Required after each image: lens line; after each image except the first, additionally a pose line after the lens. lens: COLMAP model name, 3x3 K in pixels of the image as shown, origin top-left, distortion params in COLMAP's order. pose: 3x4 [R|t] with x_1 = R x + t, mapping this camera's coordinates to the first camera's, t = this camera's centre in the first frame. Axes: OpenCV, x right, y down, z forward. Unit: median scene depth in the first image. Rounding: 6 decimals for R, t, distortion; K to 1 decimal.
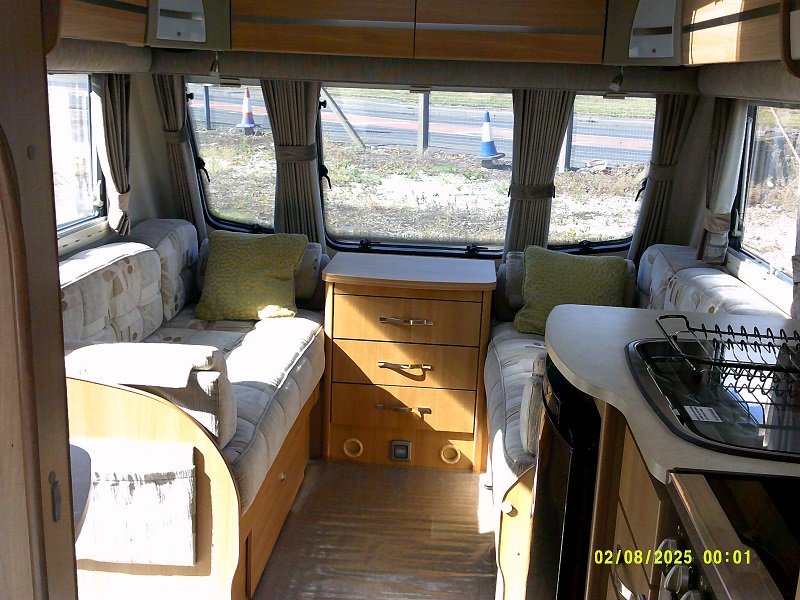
lens RADIAL K [[966.6, 0, 389.0], [0, 966.6, 326.4], [0, 0, 1]] dist [0.221727, -0.641450]
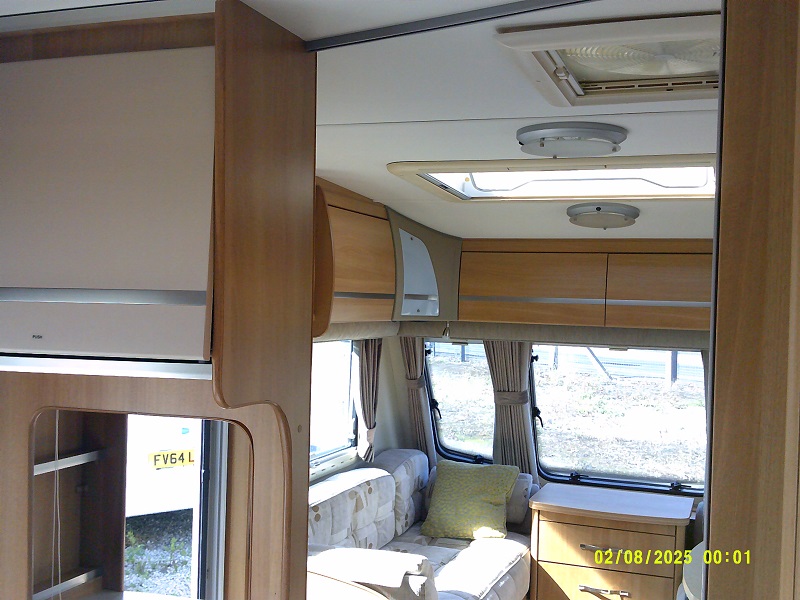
lens RADIAL K [[938.5, 0, 393.7], [0, 938.5, 317.6], [0, 0, 1]] dist [0.209626, -0.559601]
pose [[0.967772, -0.001445, -0.251825, 0.060364], [-0.059256, 0.970600, -0.233291, 0.006432], [0.244758, 0.240695, 0.939233, -0.159364]]
